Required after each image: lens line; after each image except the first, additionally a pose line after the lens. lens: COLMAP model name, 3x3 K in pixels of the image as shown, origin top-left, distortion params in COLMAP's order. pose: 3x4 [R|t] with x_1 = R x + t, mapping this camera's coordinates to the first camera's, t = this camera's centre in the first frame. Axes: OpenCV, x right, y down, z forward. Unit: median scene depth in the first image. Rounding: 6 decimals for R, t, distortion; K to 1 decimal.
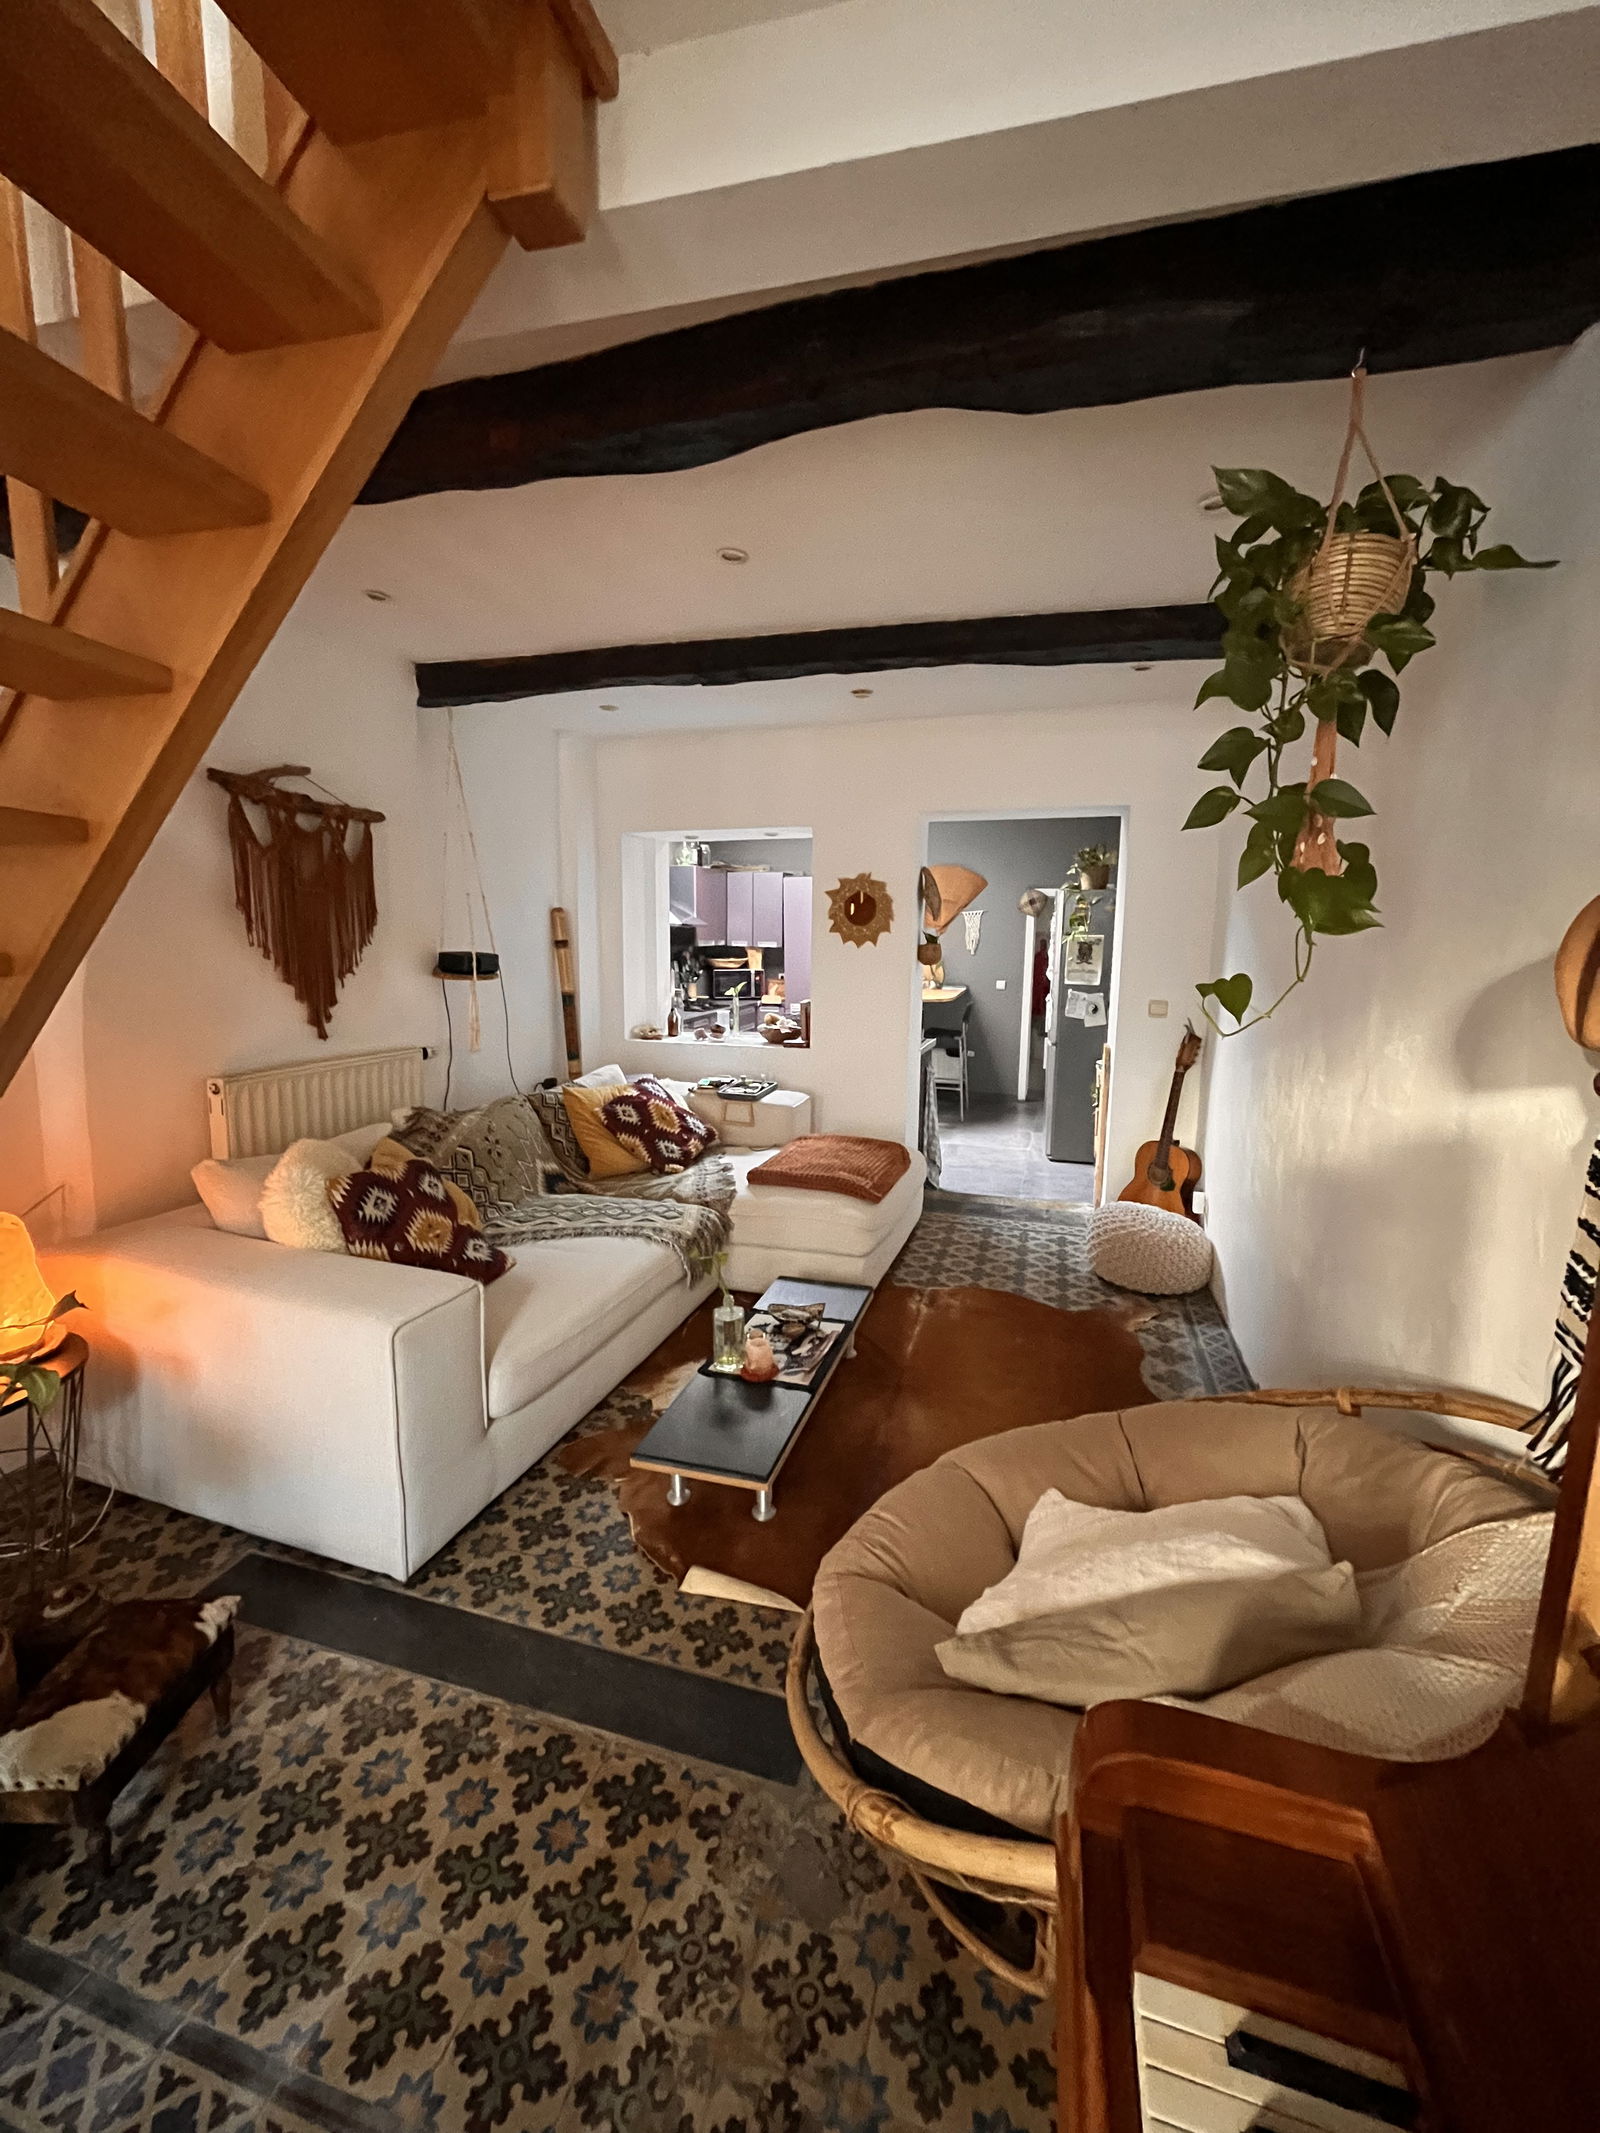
lens RADIAL K [[863.4, 0, 800.0], [0, 863.4, 1066.5], [0, 0, 1]] dist [-0.002879, -0.000012]
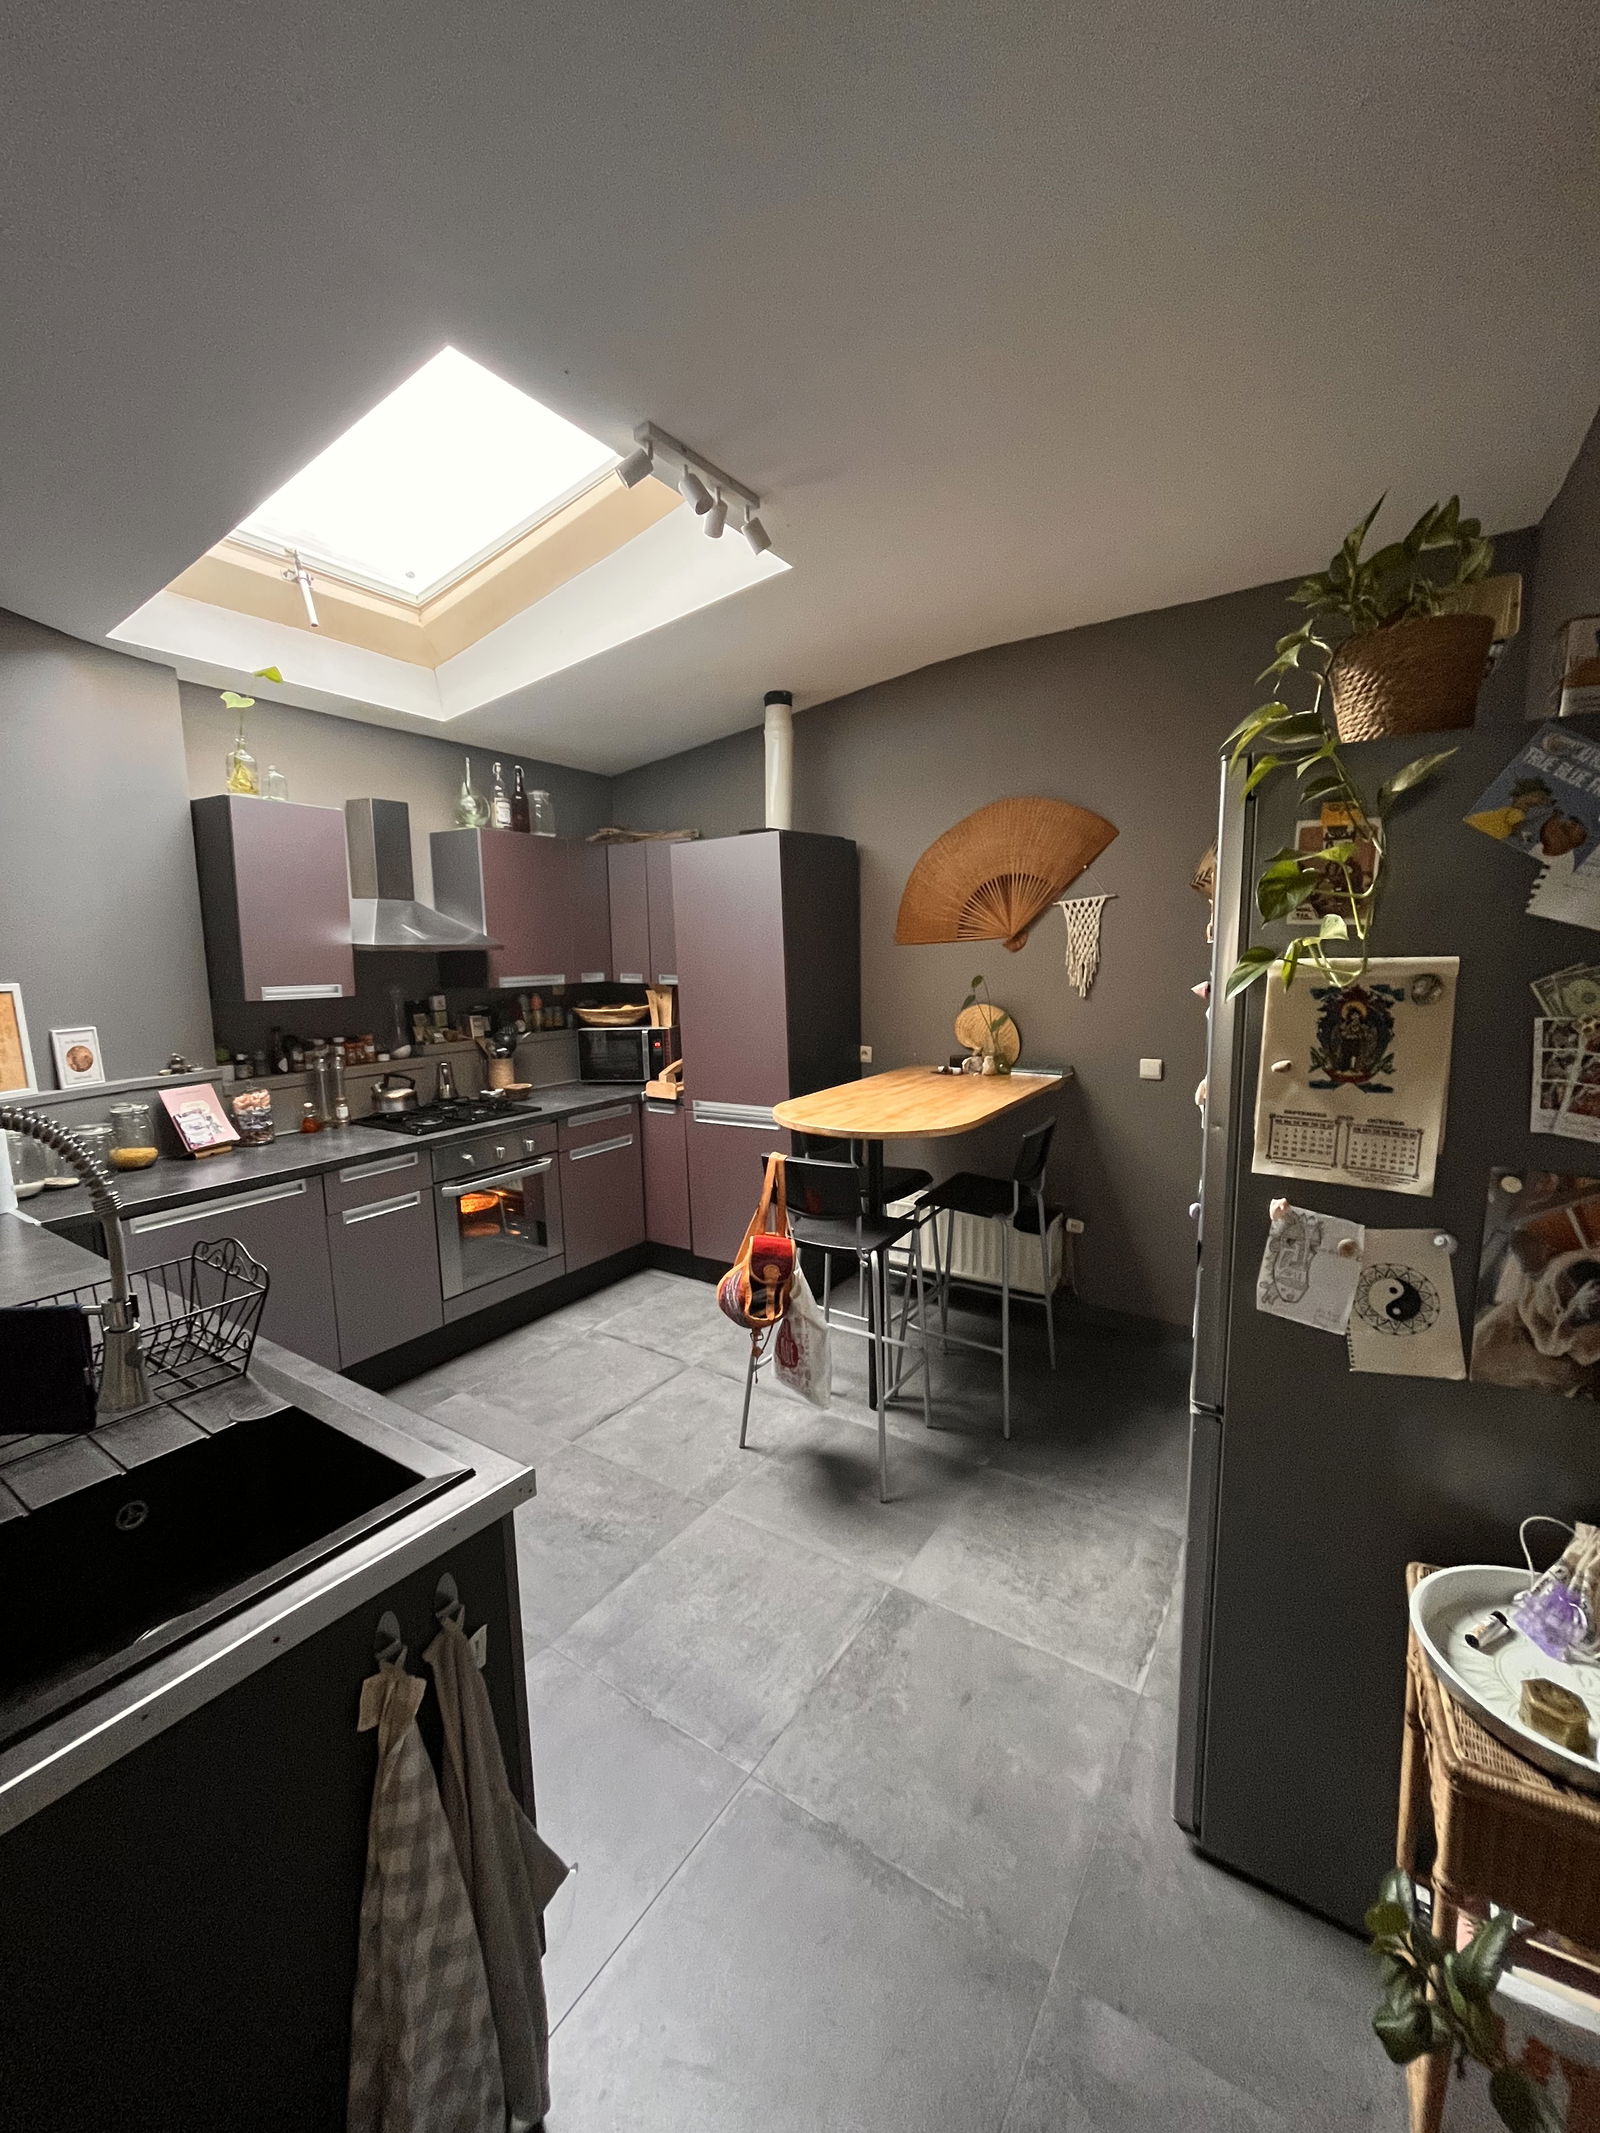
lens RADIAL K [[863.4, 0, 800.0], [0, 863.4, 1066.5], [0, 0, 1]] dist [-0.002879, -0.000012]
pose [[0.959891, 0.013367, -0.280053, 0.312844], [-0.018541, 0.999703, -0.015835, -0.143983], [0.279758, 0.020393, 0.959854, 0.915937]]
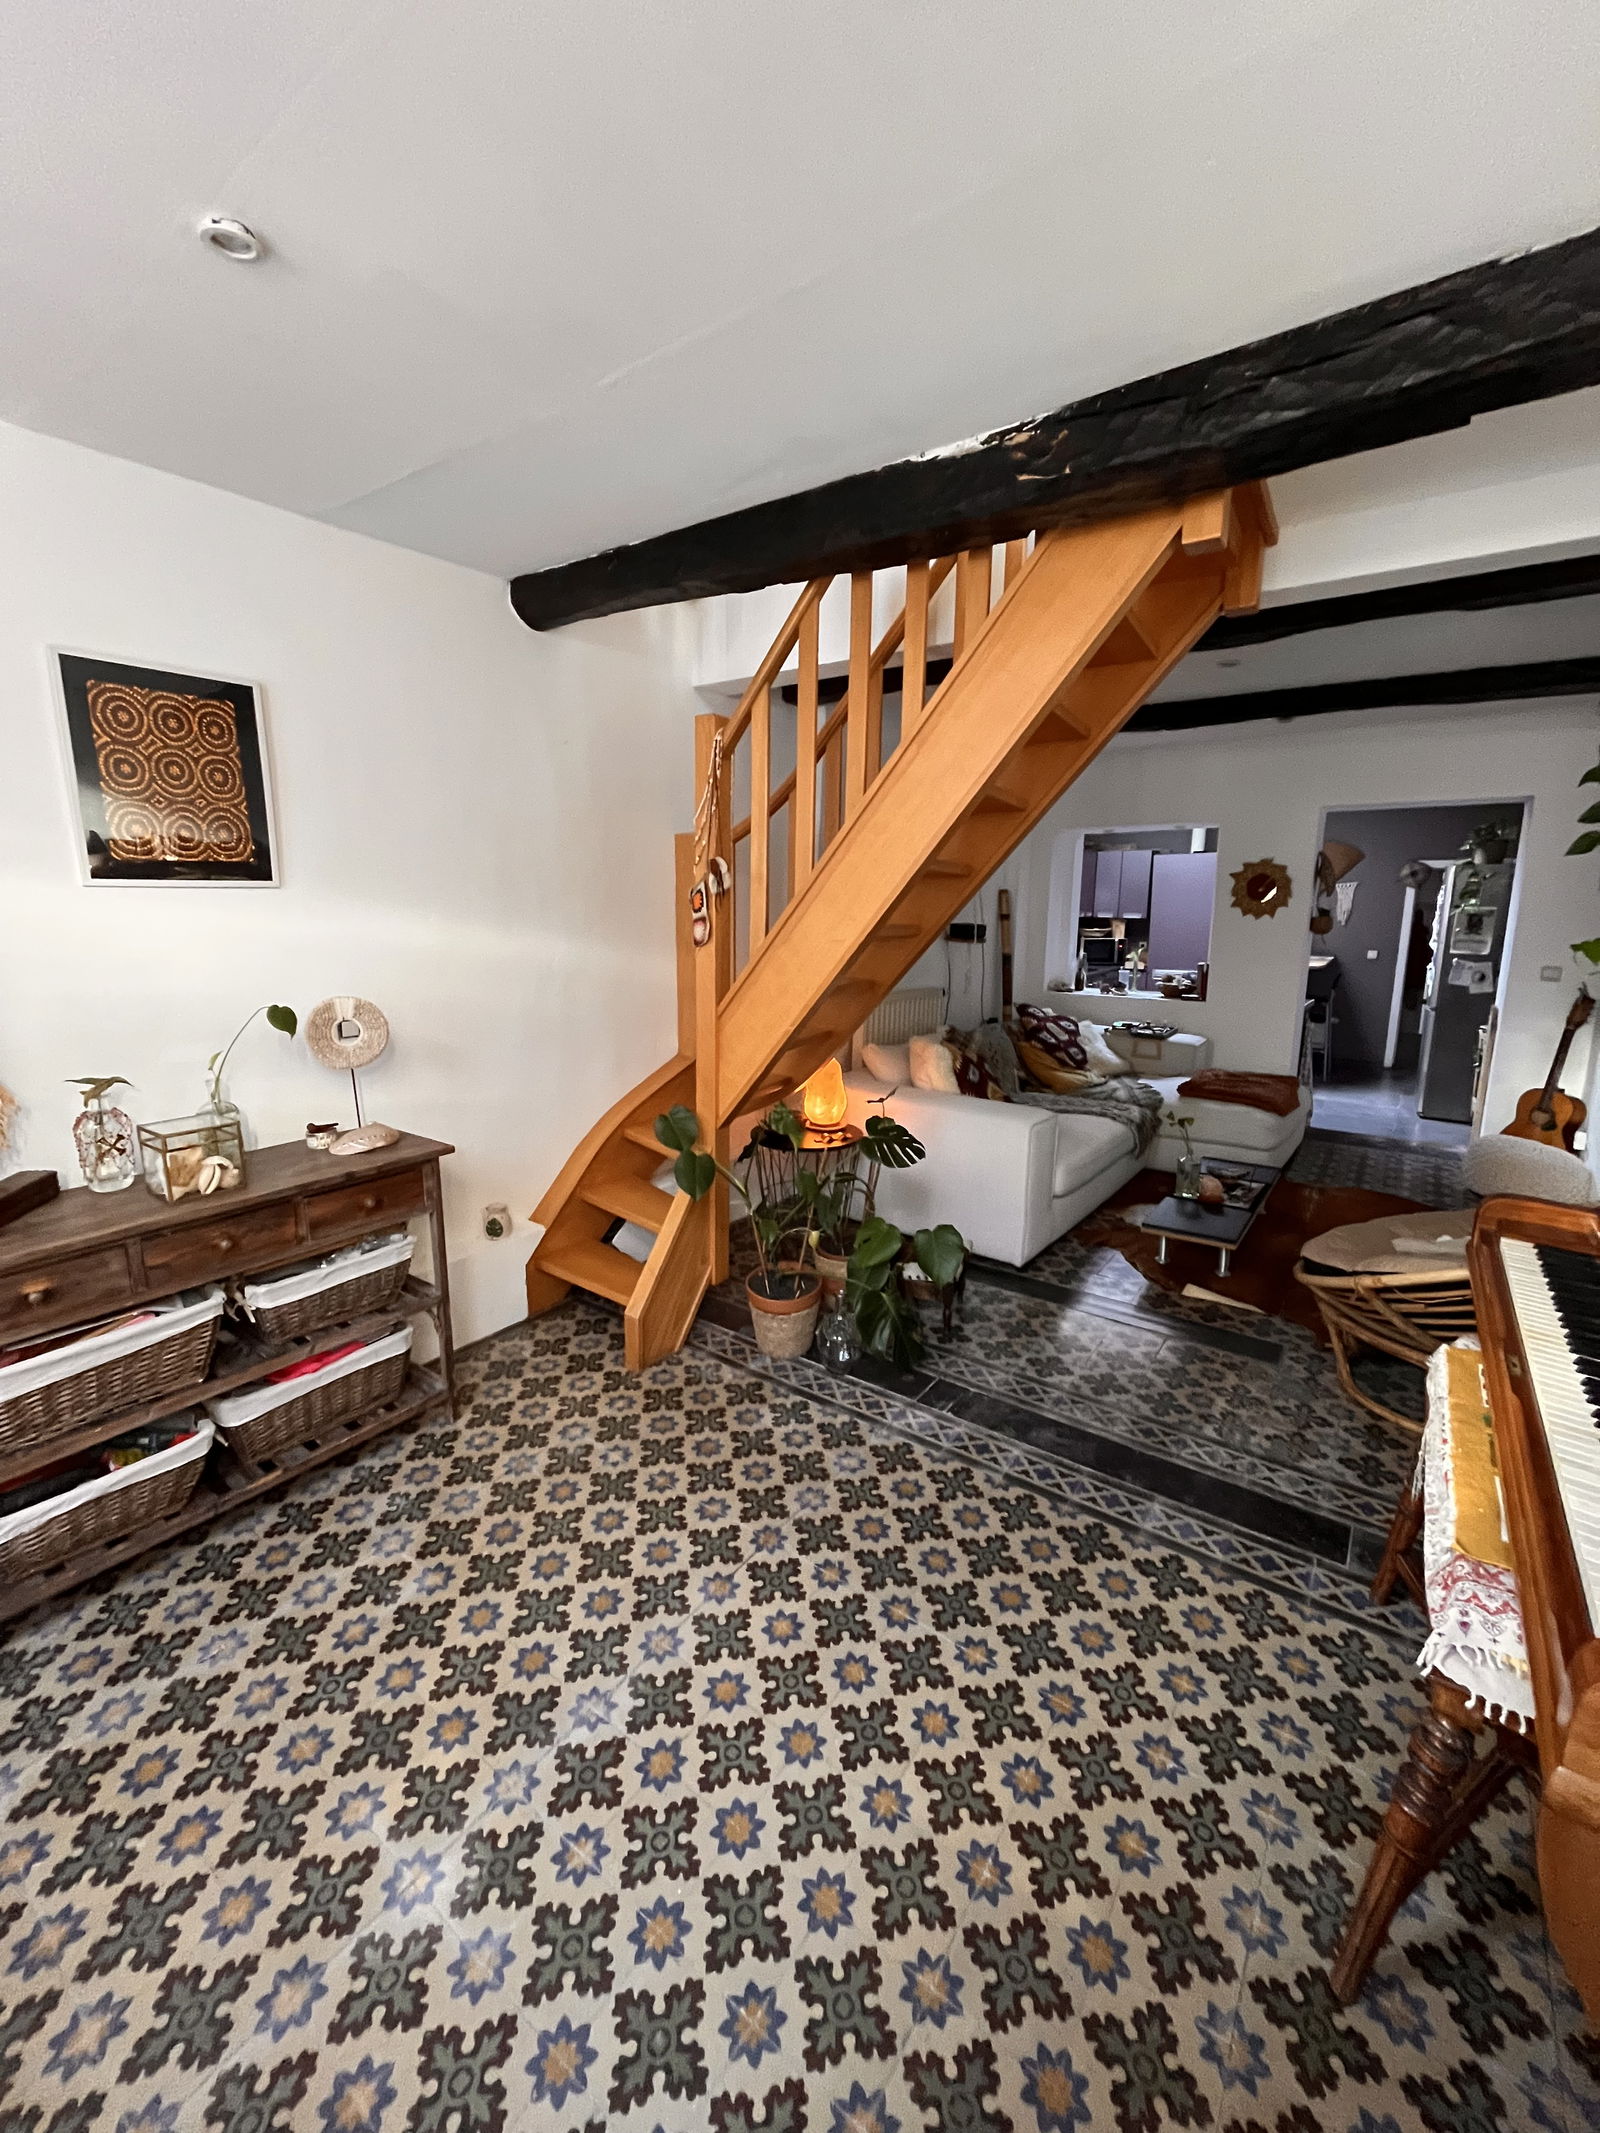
lens RADIAL K [[863.4, 0, 800.0], [0, 863.4, 1066.5], [0, 0, 1]] dist [-0.002879, -0.000012]
pose [[0.945349, 0.054017, -0.321554, -0.128394], [-0.043009, 0.998223, 0.041245, 0.043483], [0.323210, -0.025161, 0.945993, -0.340704]]
